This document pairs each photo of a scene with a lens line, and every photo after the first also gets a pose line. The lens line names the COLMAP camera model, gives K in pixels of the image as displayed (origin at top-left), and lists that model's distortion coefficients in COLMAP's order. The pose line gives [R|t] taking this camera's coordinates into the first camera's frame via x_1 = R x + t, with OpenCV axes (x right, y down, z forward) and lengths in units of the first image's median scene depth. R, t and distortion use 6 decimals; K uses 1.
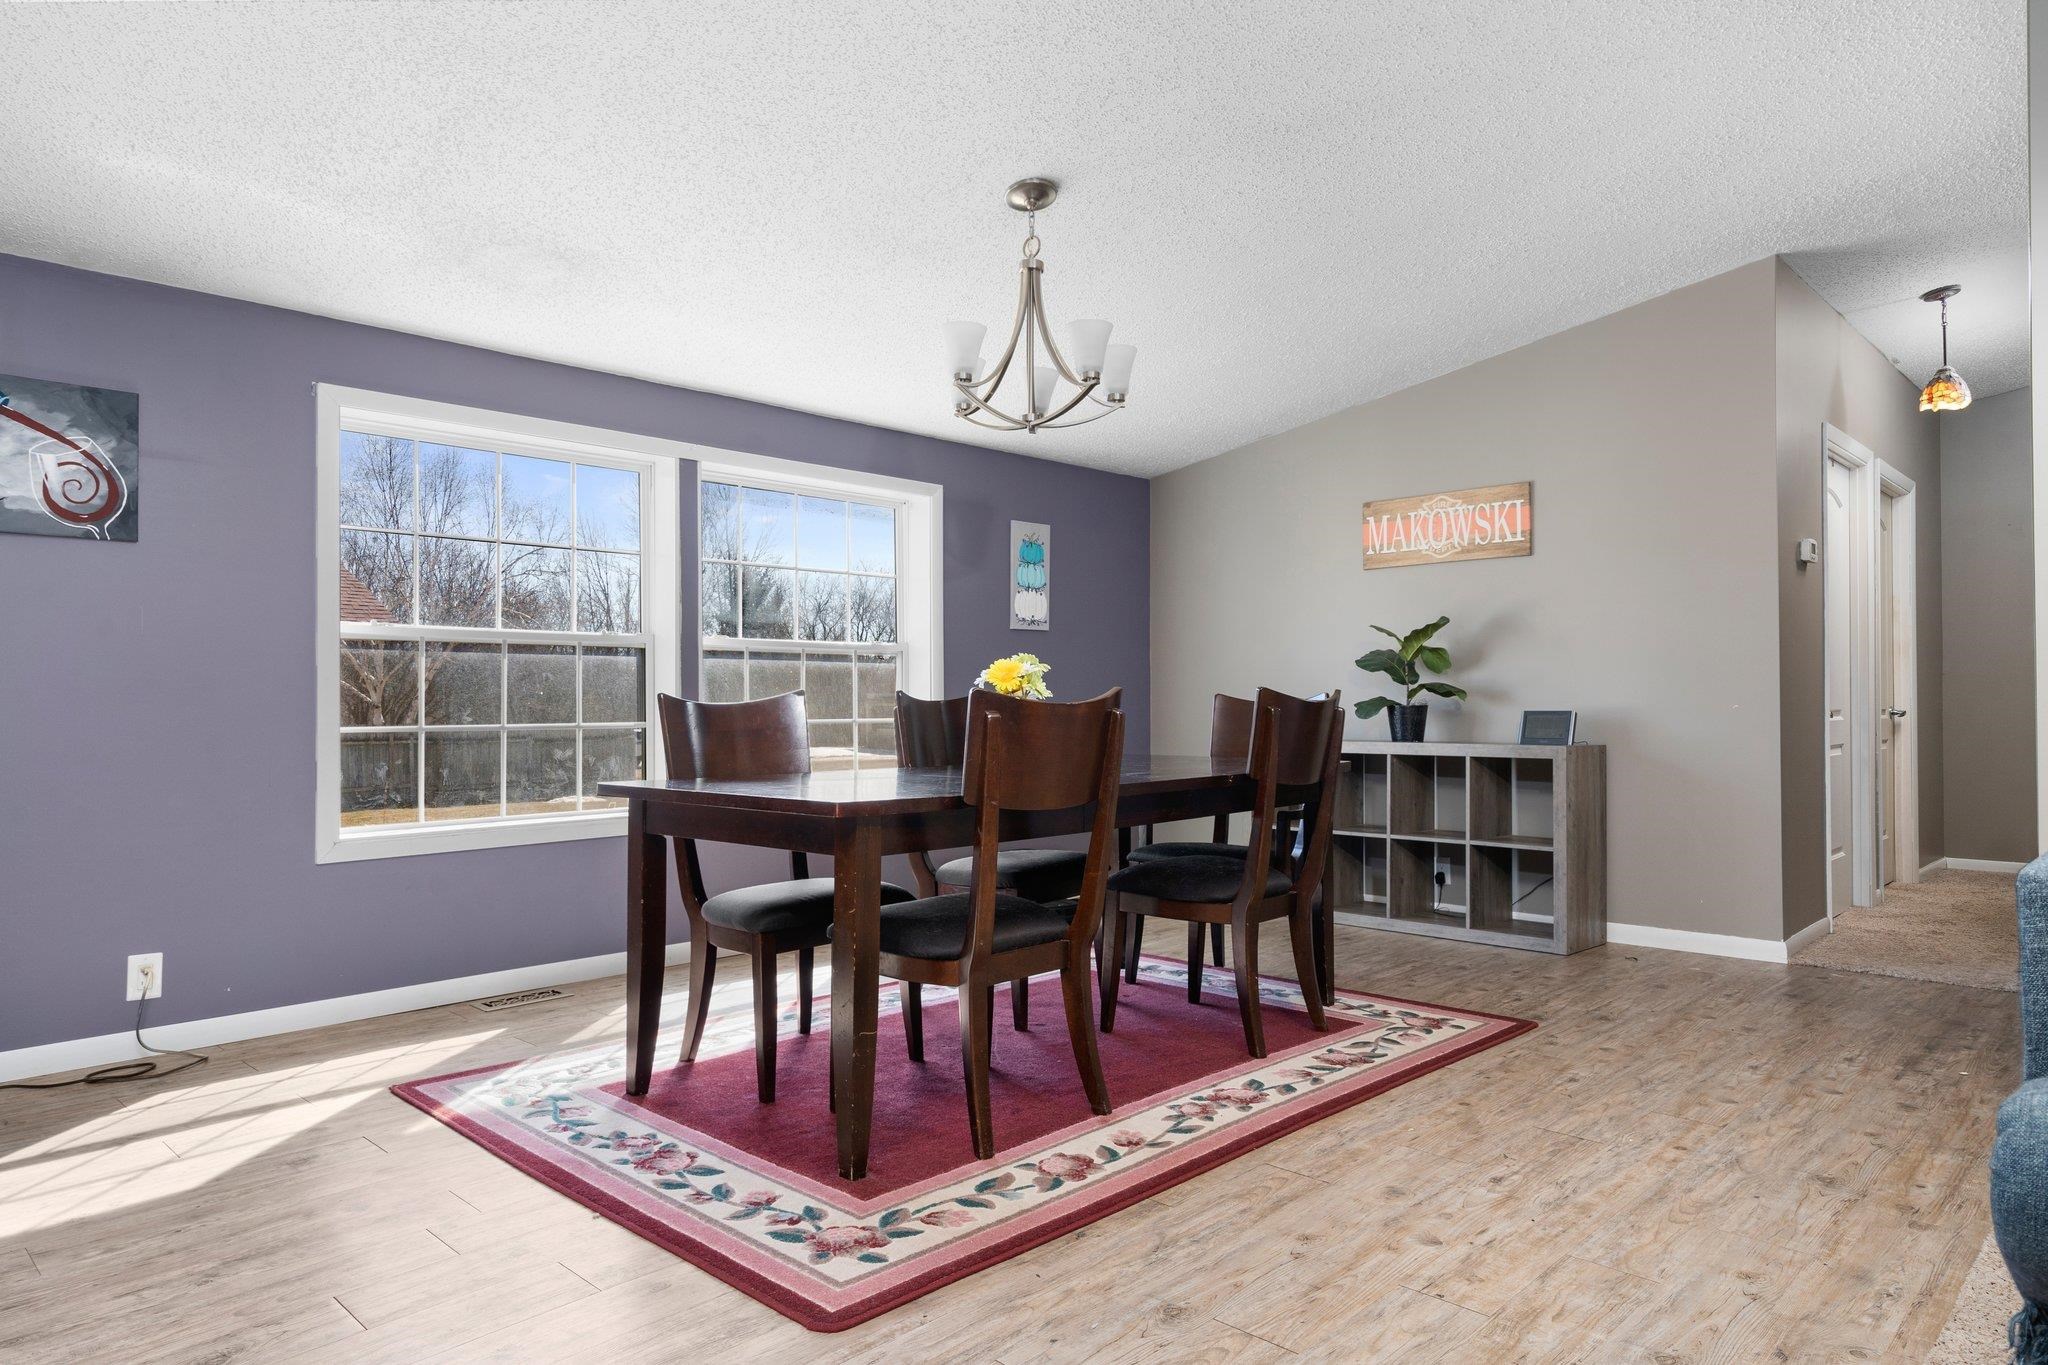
lens RADIAL K [[1271.6, 0, 1014.7], [0, 1271.6, 683.8], [0, 0, 1]] dist [0.007831, 0.000900]
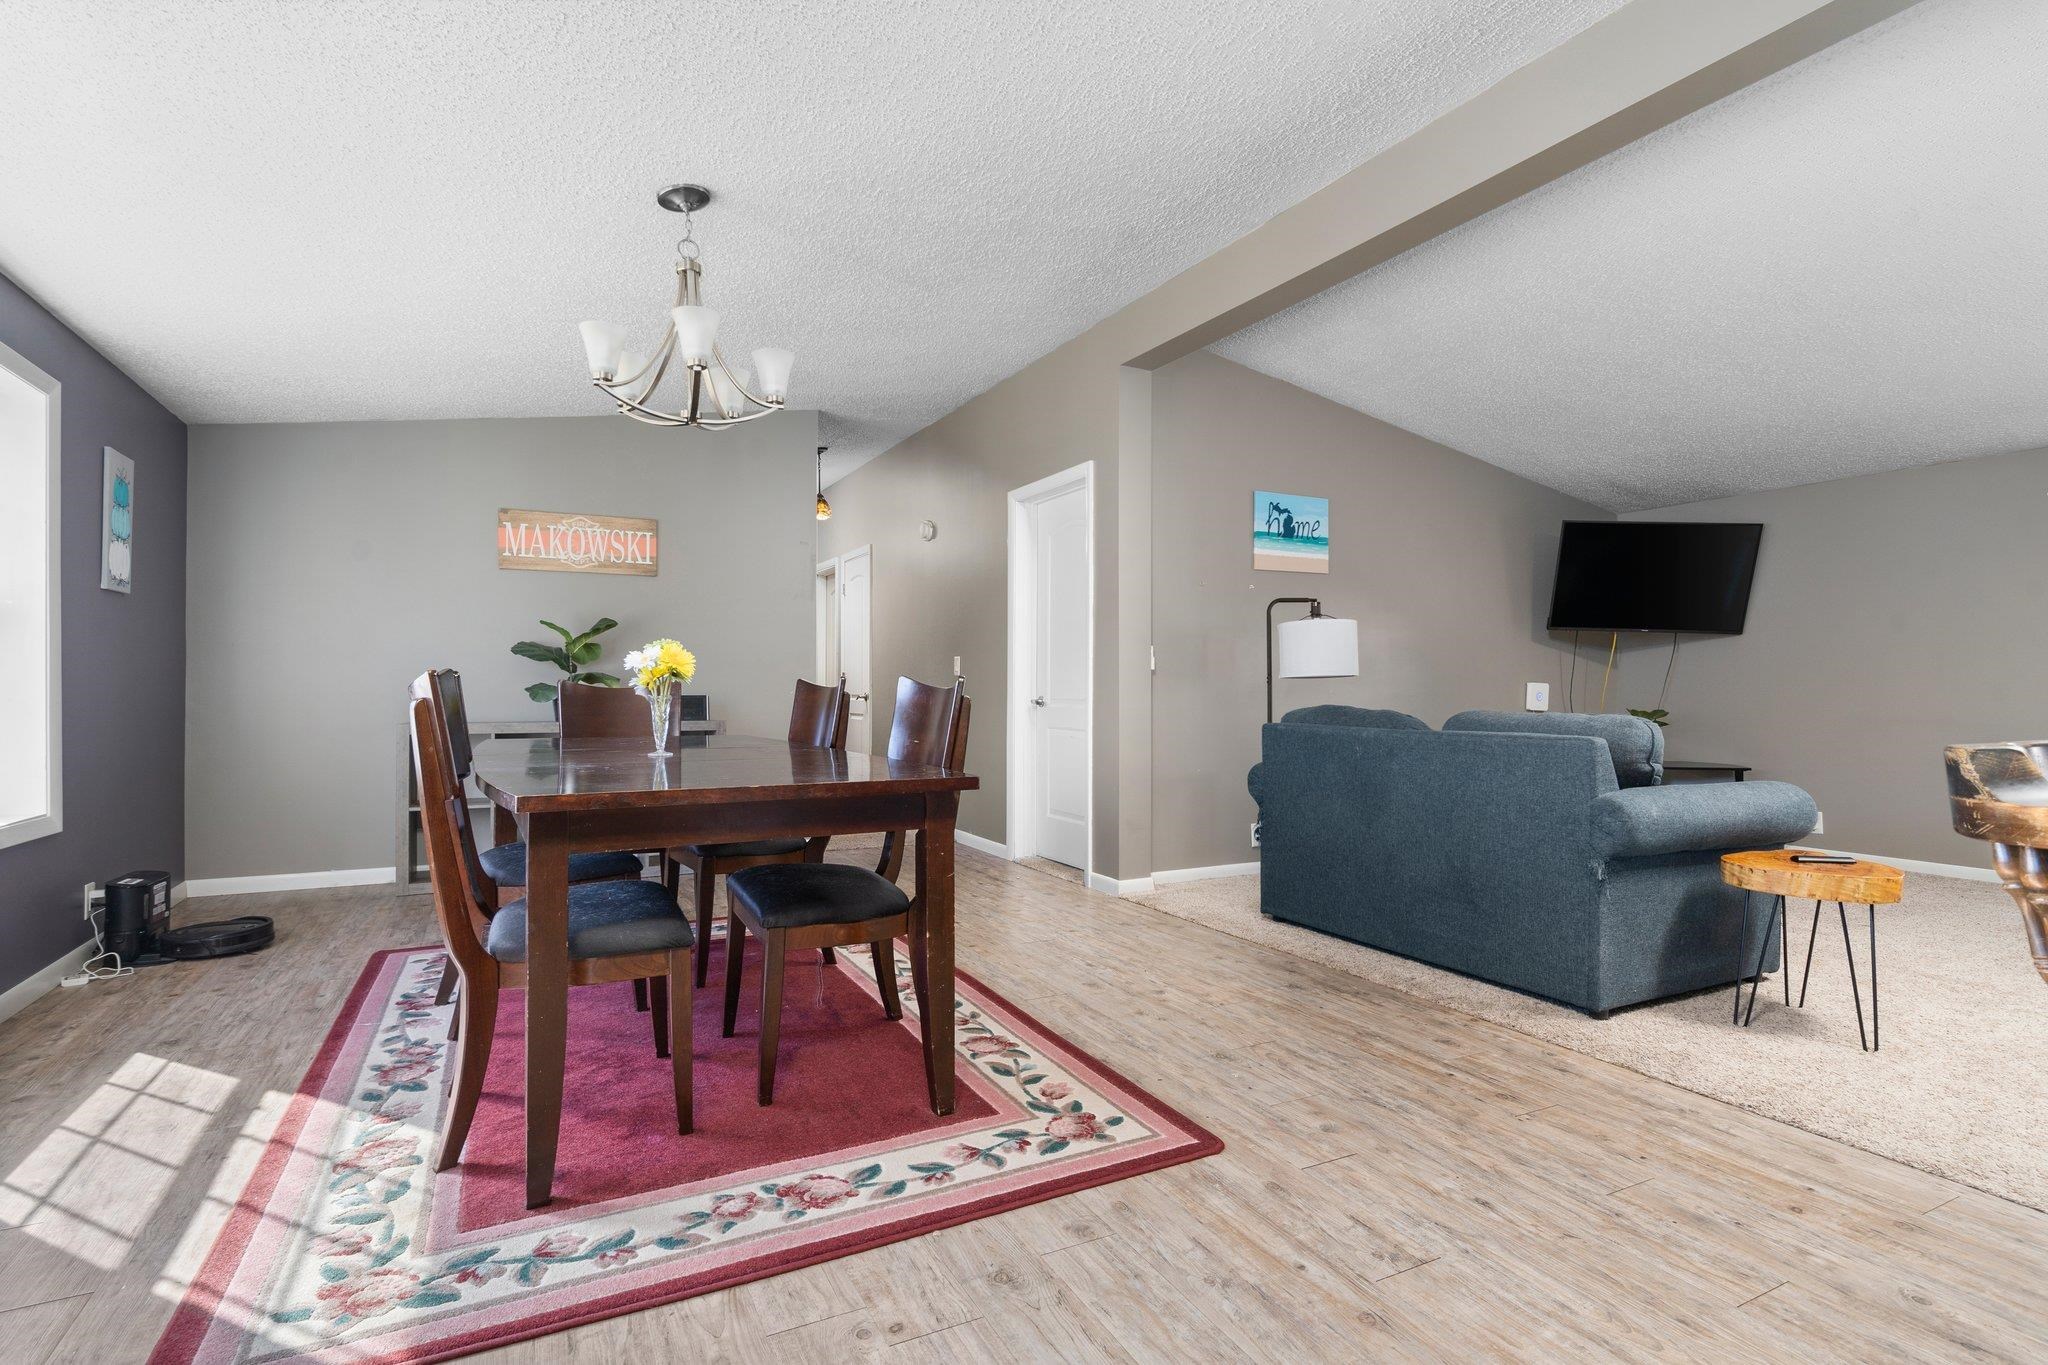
lens RADIAL K [[998.8, 0, 1020.9], [0, 998.8, 689.9], [0, 0, 1]] dist [-0.001703, -0.000390]
pose [[0.305345, 0.005557, 0.952226, -0.549918], [-0.019891, 0.999802, 0.000544, 0.008954], [-0.952034, -0.019107, 0.305395, 0.394752]]
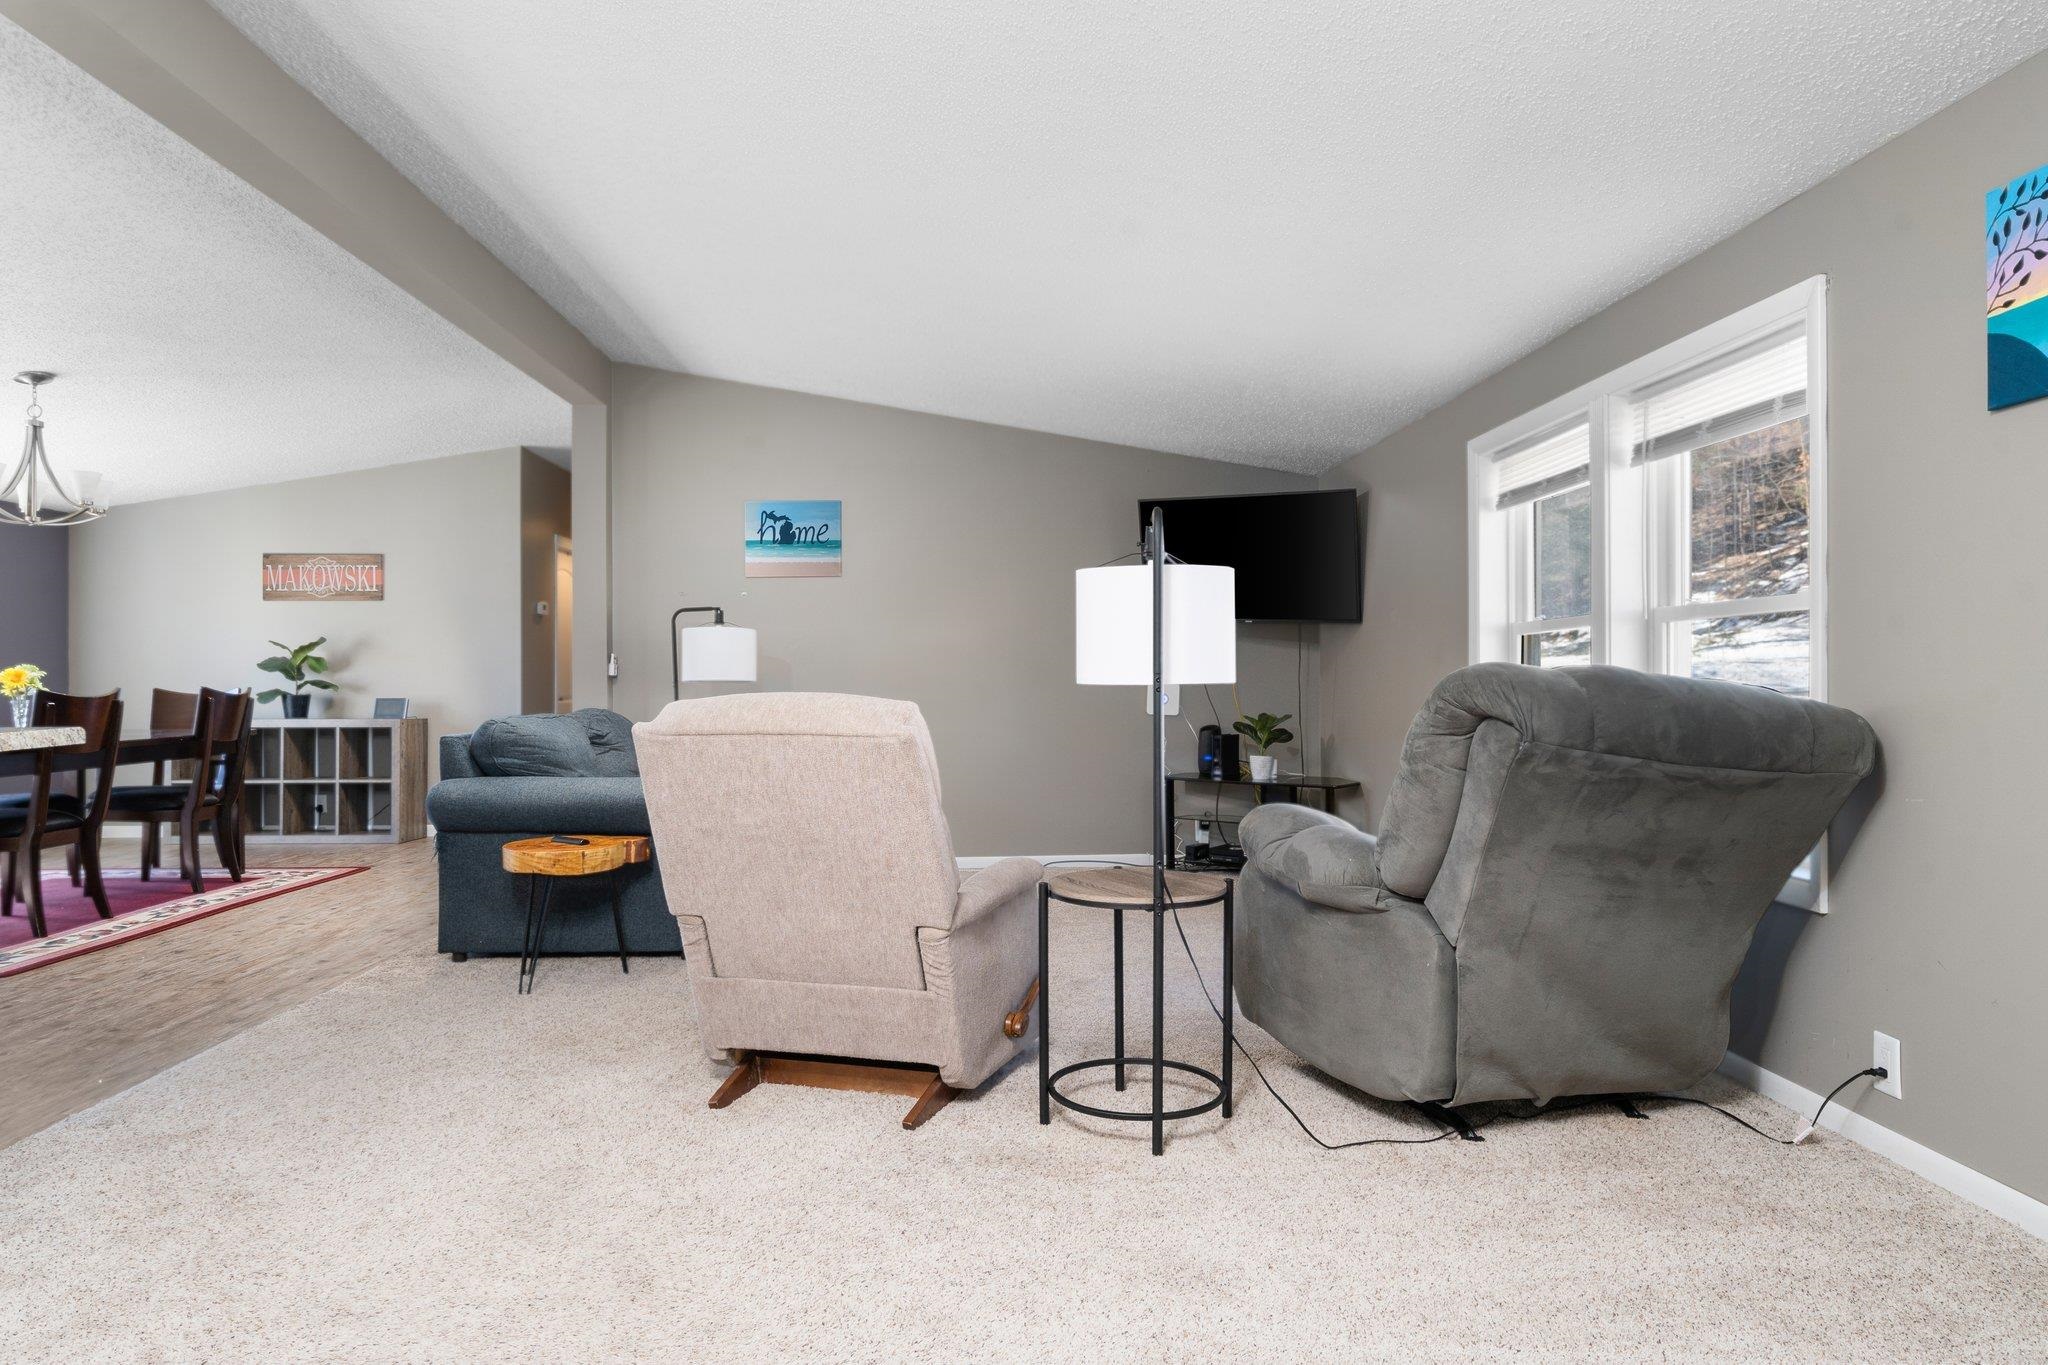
lens RADIAL K [[1271.6, 0, 1026.2], [0, 1271.6, 692.7], [0, 0, 1]] dist [0.007831, 0.000900]
pose [[0.686663, -0.000317, 0.726976, -0.243678], [-0.013867, 0.999812, 0.013534, -0.022296], [-0.726843, -0.019374, 0.686530, -0.829311]]
